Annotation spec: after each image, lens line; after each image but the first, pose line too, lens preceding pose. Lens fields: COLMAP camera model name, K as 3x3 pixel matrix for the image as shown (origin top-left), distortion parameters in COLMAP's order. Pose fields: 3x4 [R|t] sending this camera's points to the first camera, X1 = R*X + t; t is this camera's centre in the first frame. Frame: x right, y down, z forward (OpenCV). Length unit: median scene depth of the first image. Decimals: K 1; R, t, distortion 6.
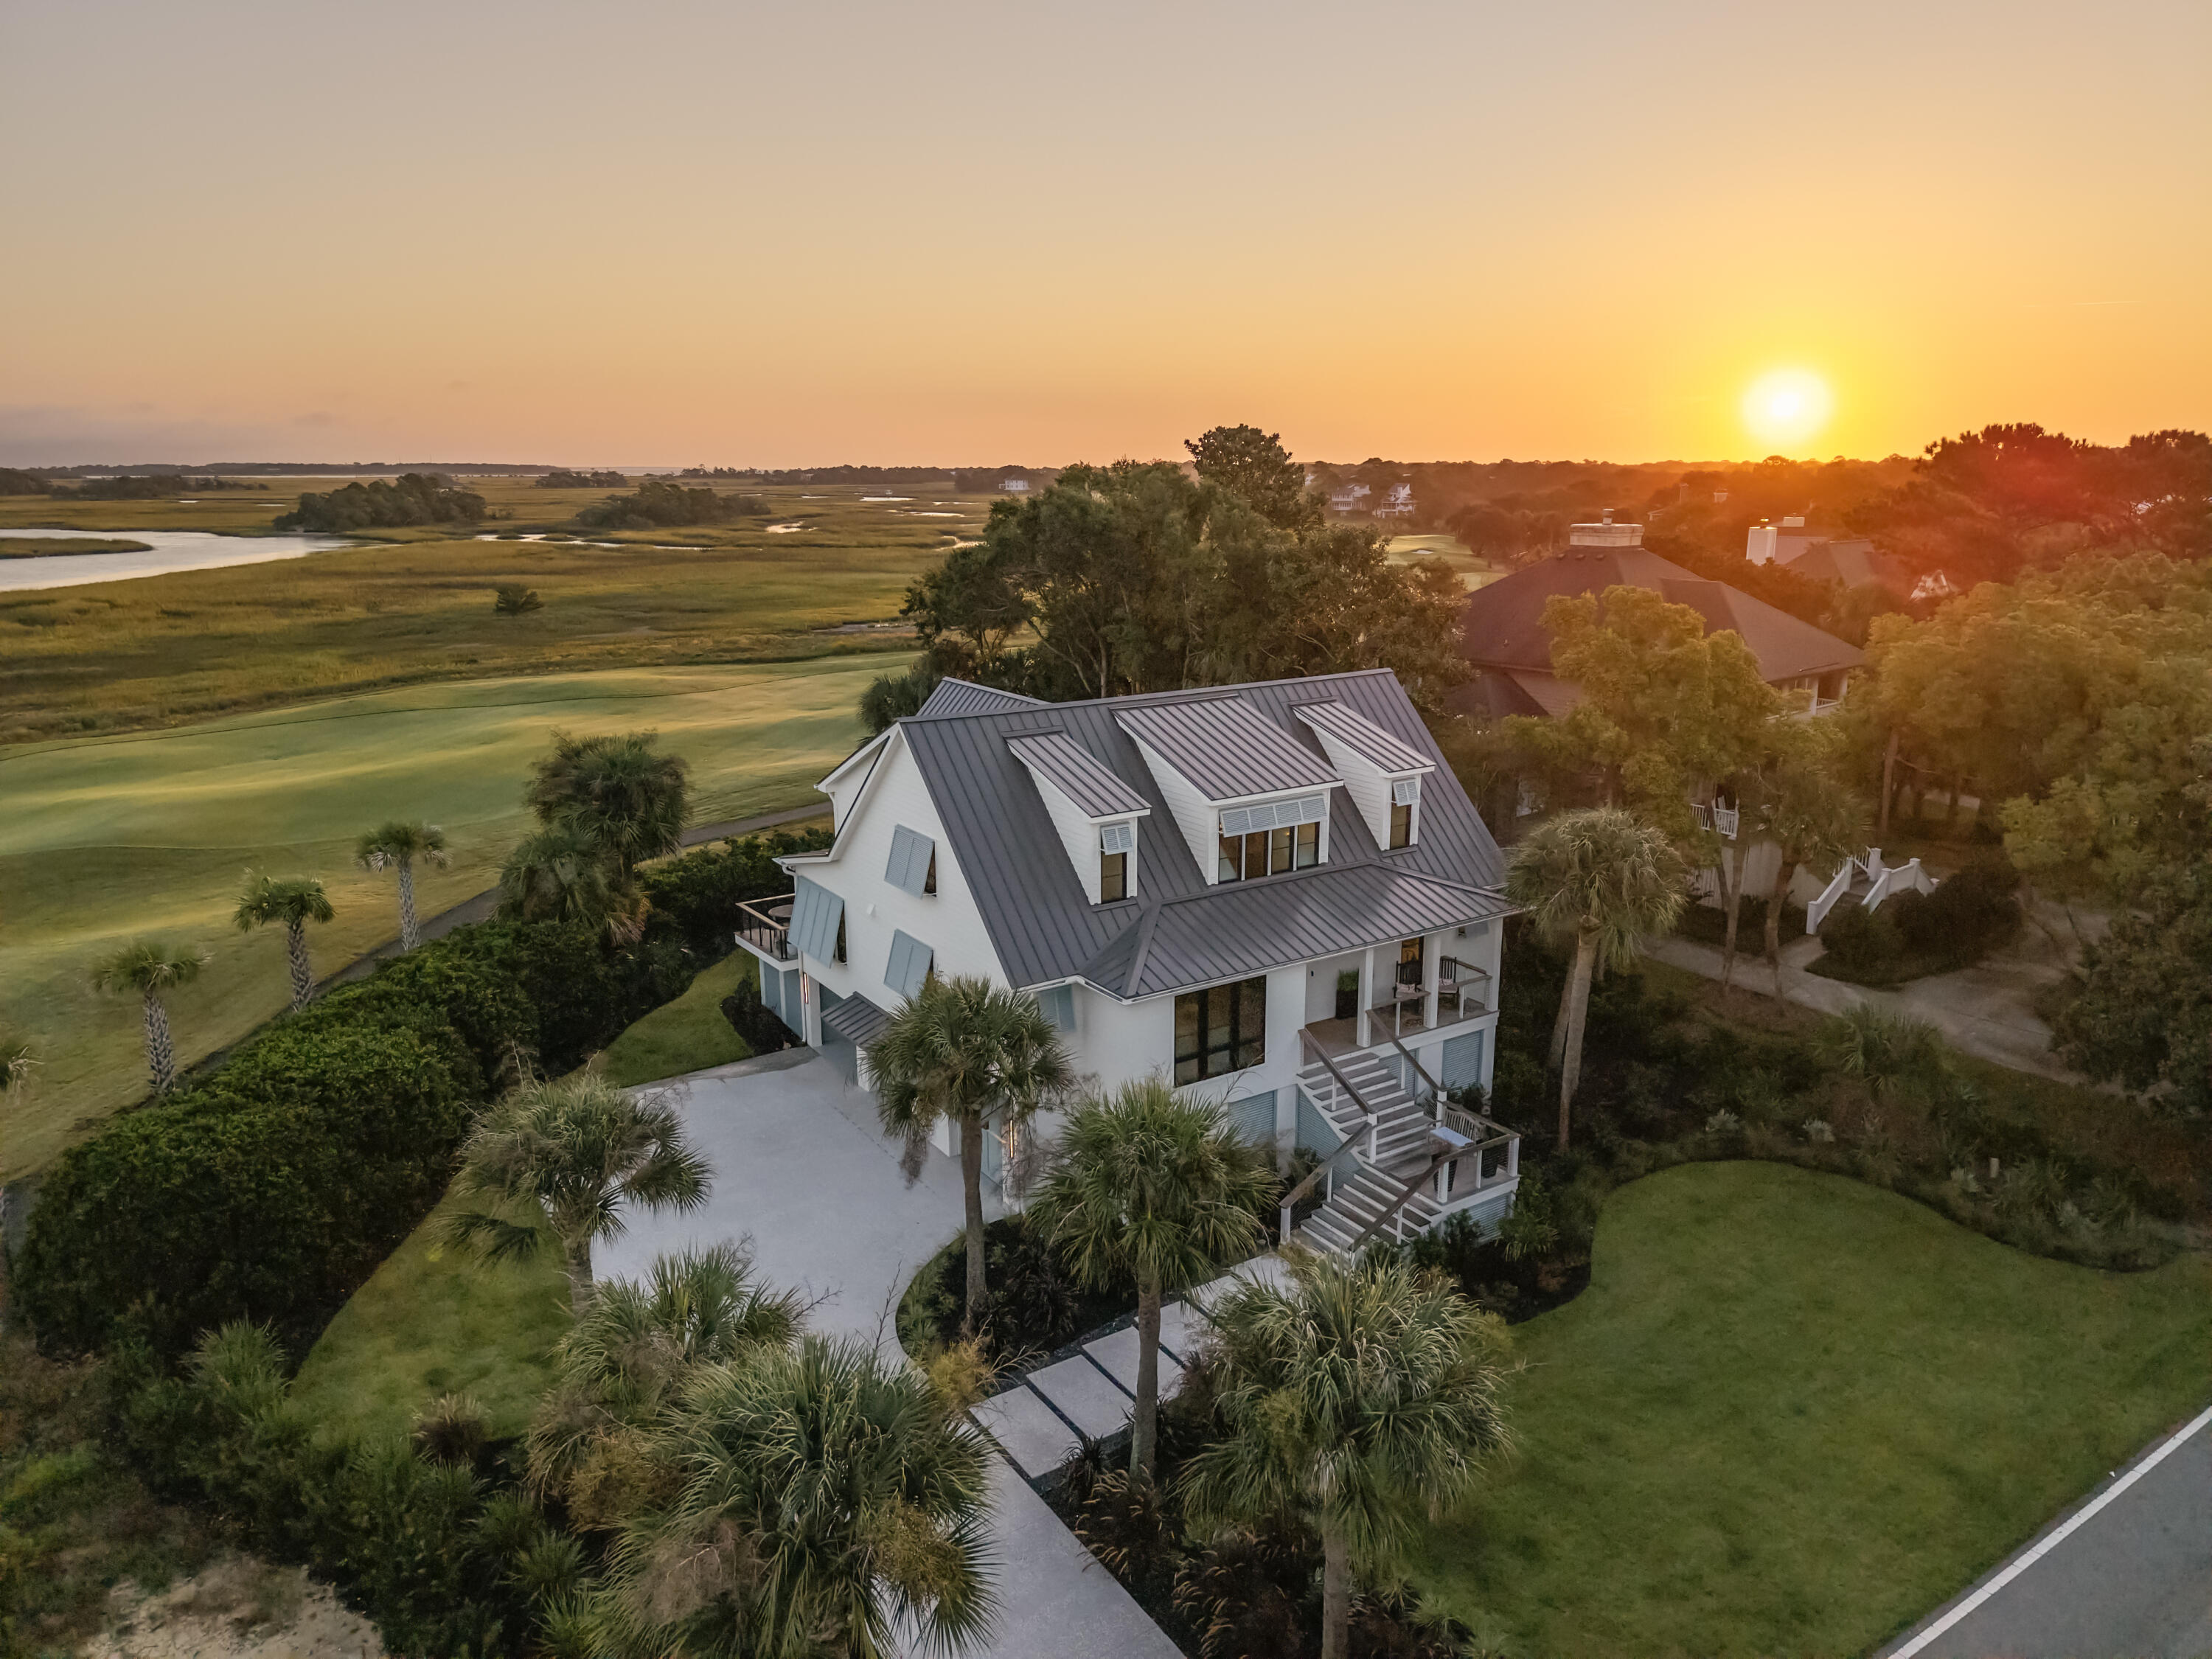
lens RADIAL K [[1475.2, 0, 1106.0], [0, 1475.2, 829.5], [0, 0, 1]] dist [0.012906, -0.010537]
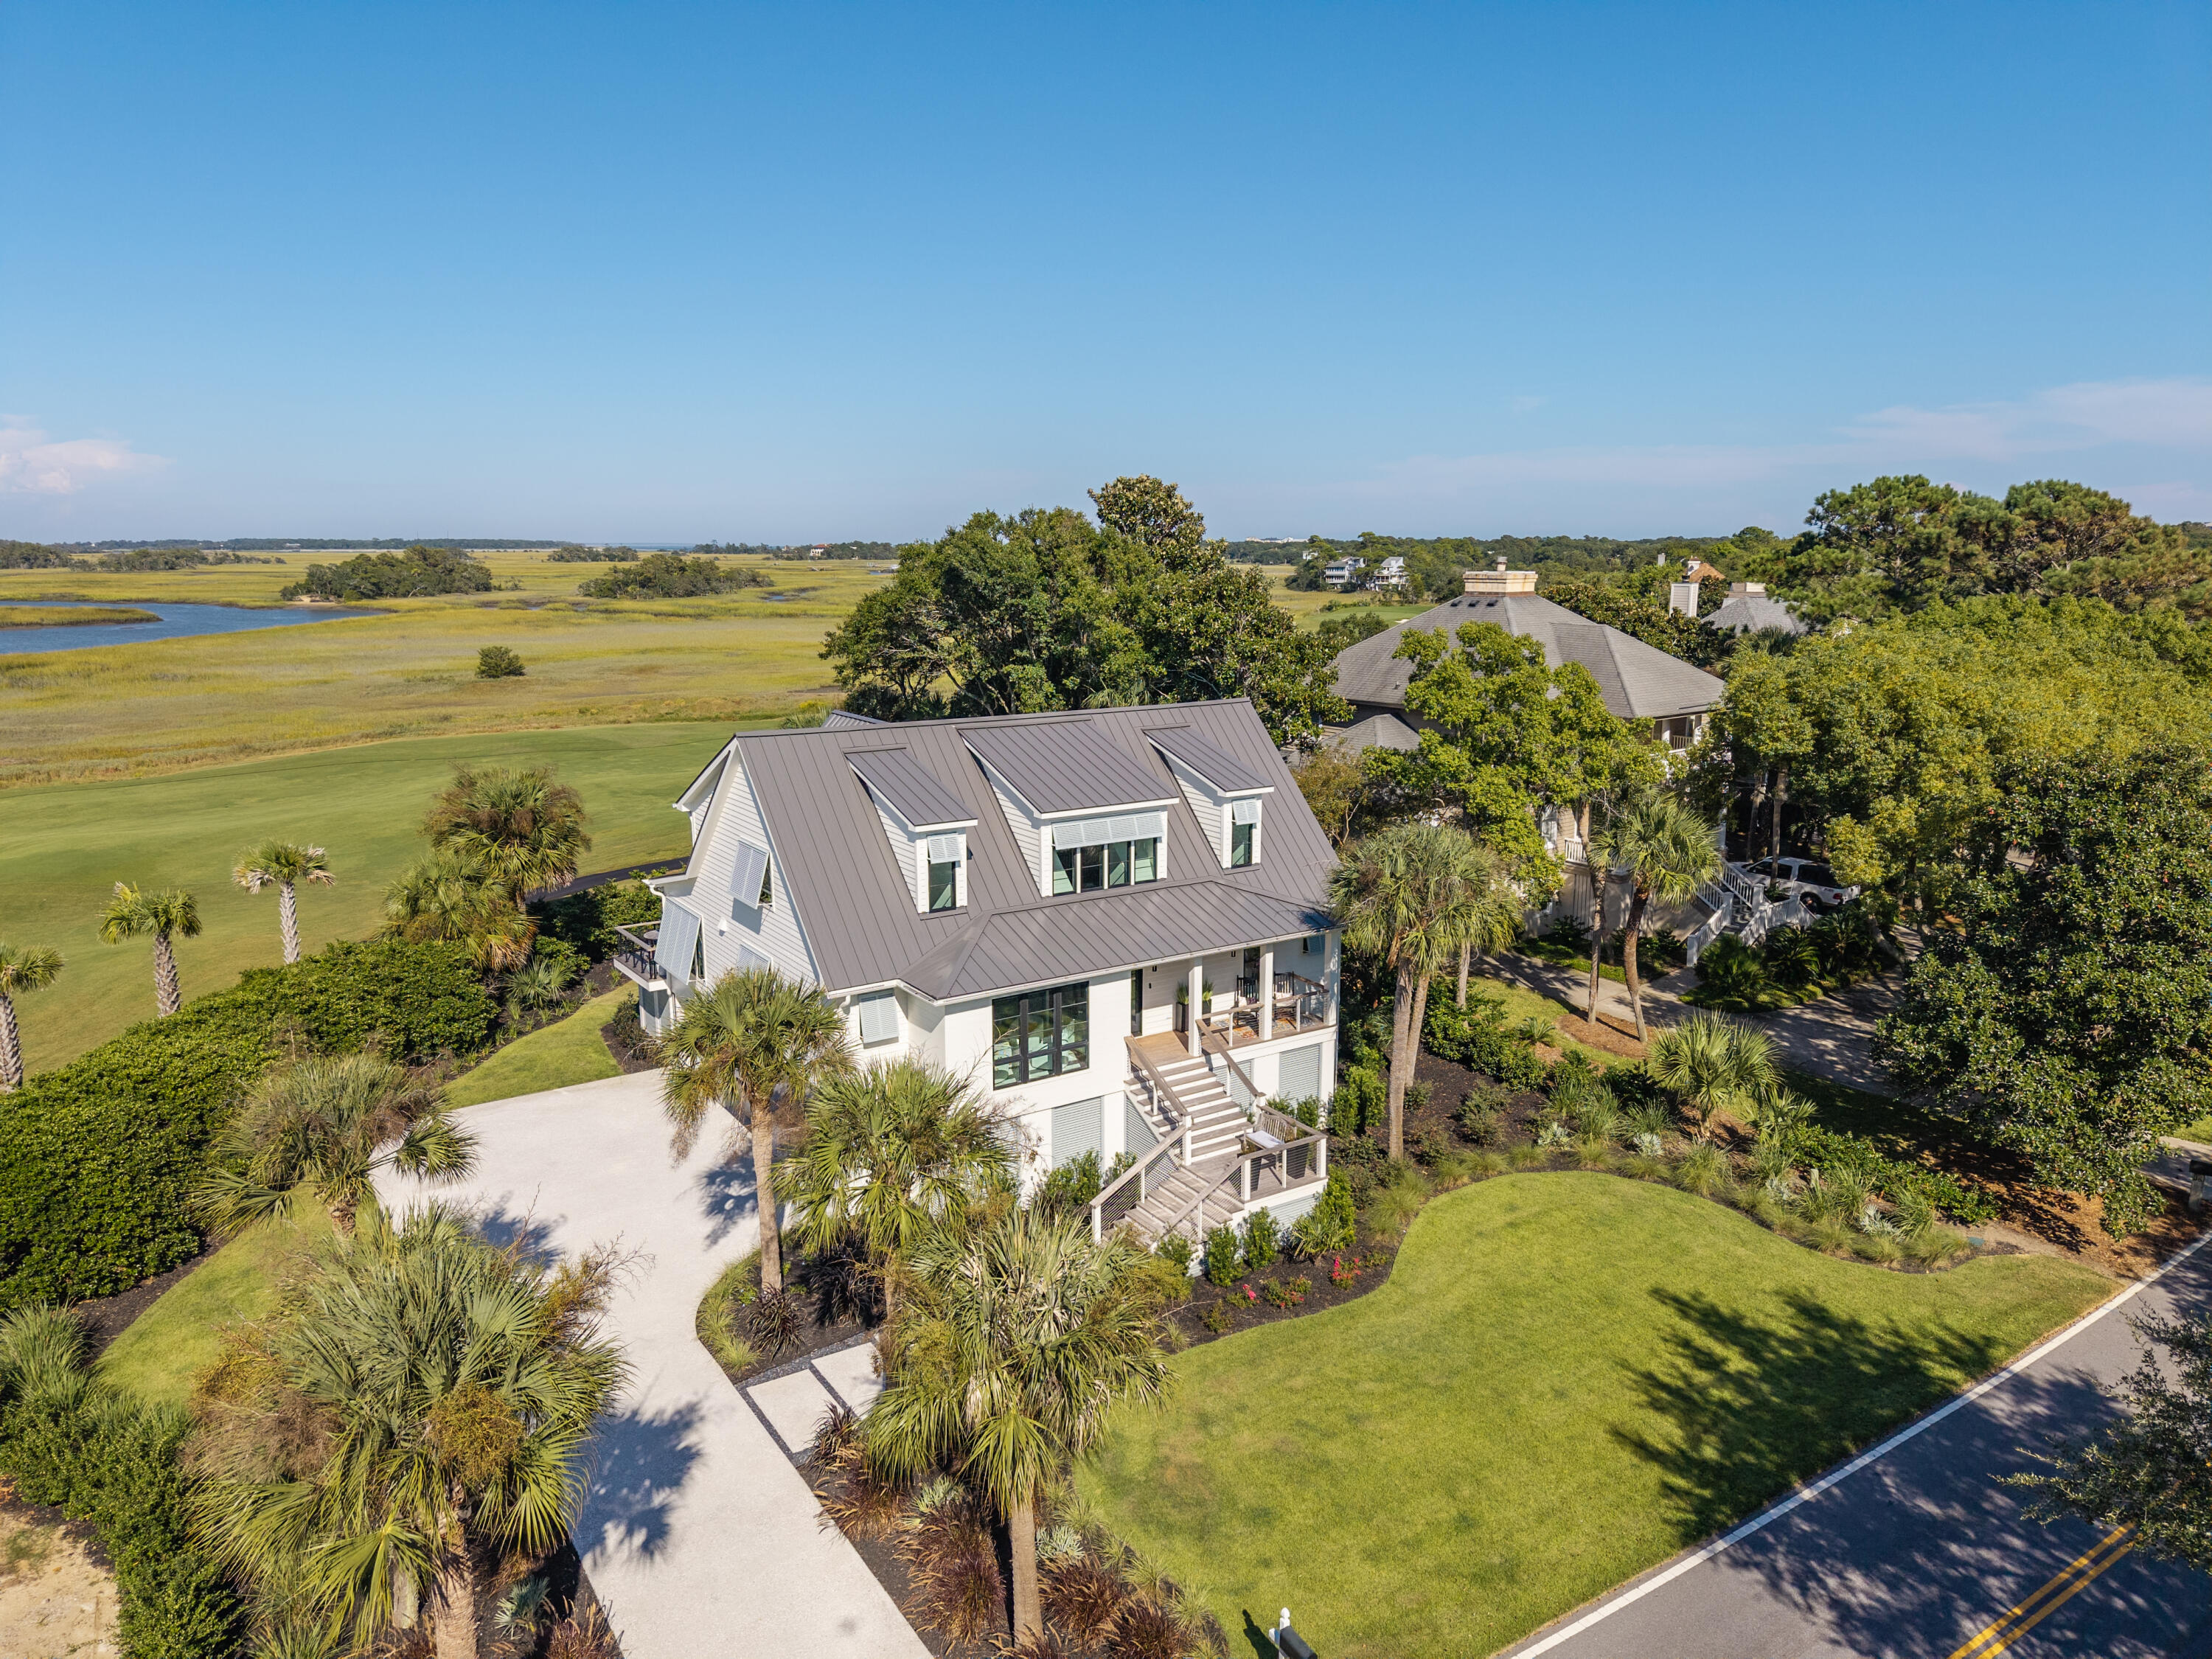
lens RADIAL K [[1475.2, 0, 1106.0], [0, 1475.2, 829.5], [0, 0, 1]] dist [0.012906, -0.010537]
pose [[0.999982, 0.002676, -0.005278, 0.113242], [-0.002934, 0.998773, -0.049441, 0.039190], [0.005140, 0.049456, 0.998763, -0.027125]]
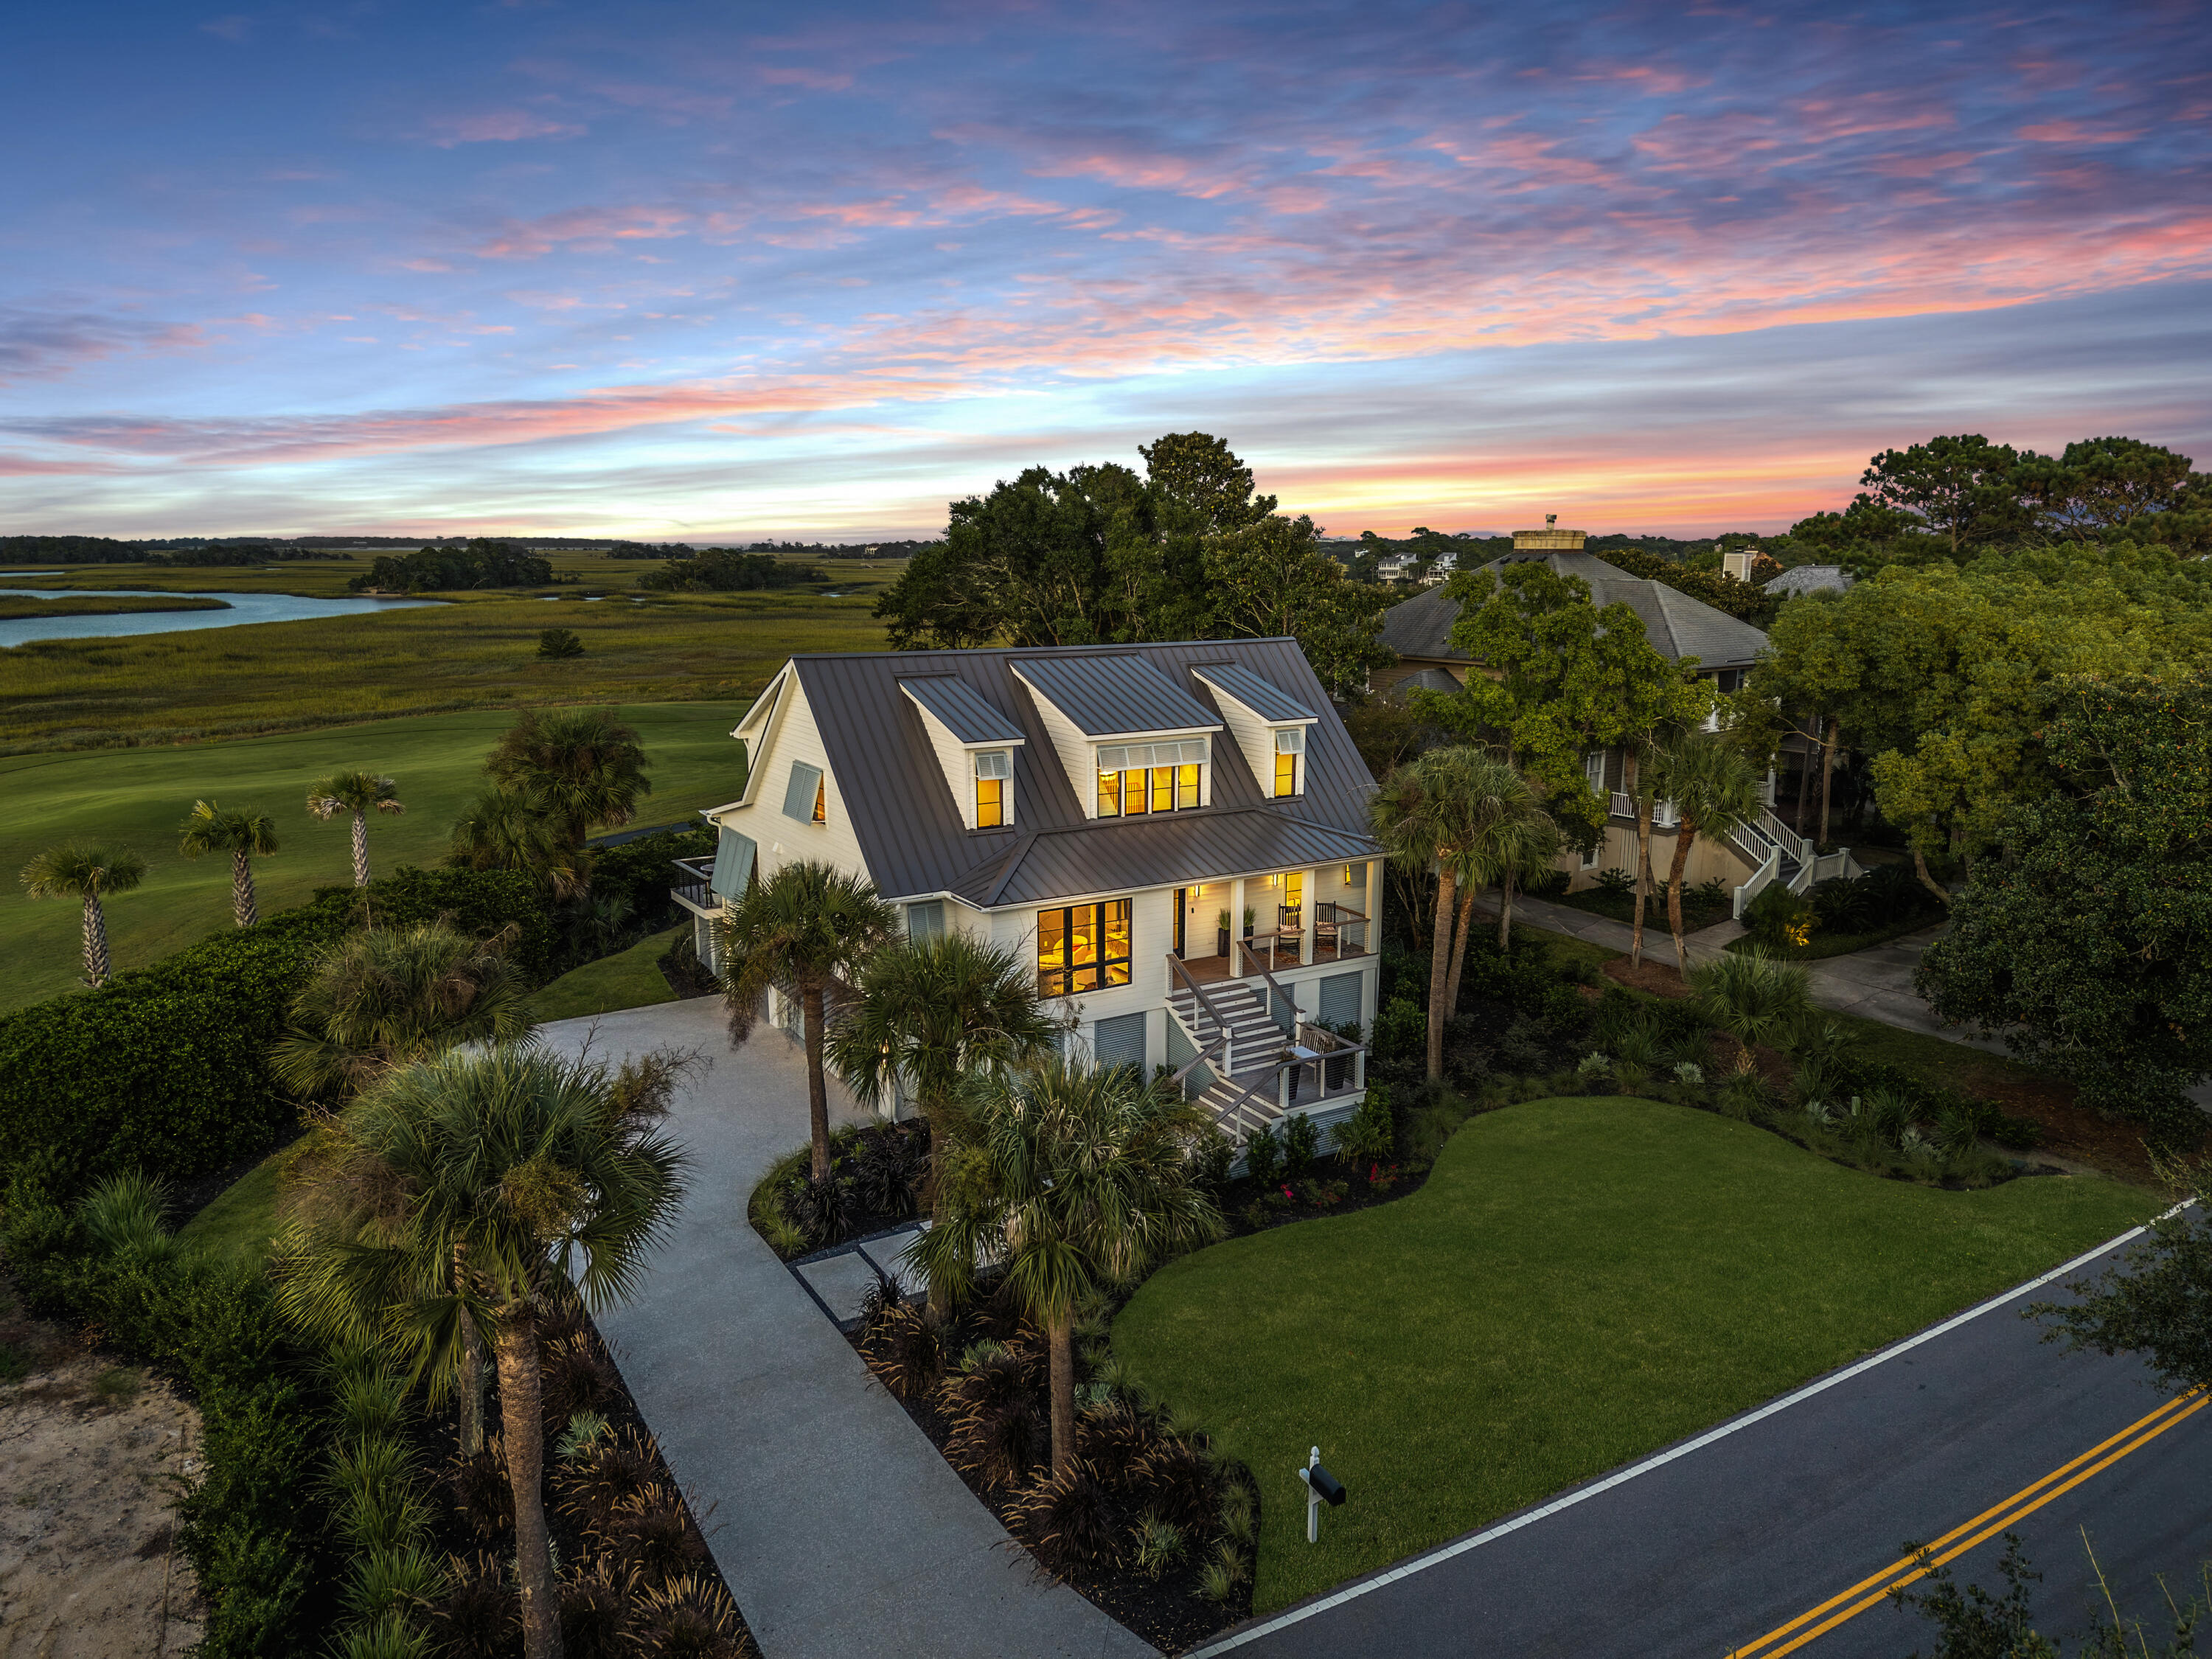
lens RADIAL K [[1475.2, 0, 1106.0], [0, 1475.2, 829.5], [0, 0, 1]] dist [0.012906, -0.010537]
pose [[0.999172, 0.011406, -0.039042, 0.117235], [-0.013323, 0.998700, -0.049204, 0.091490], [0.038430, 0.049683, 0.998025, -0.041915]]
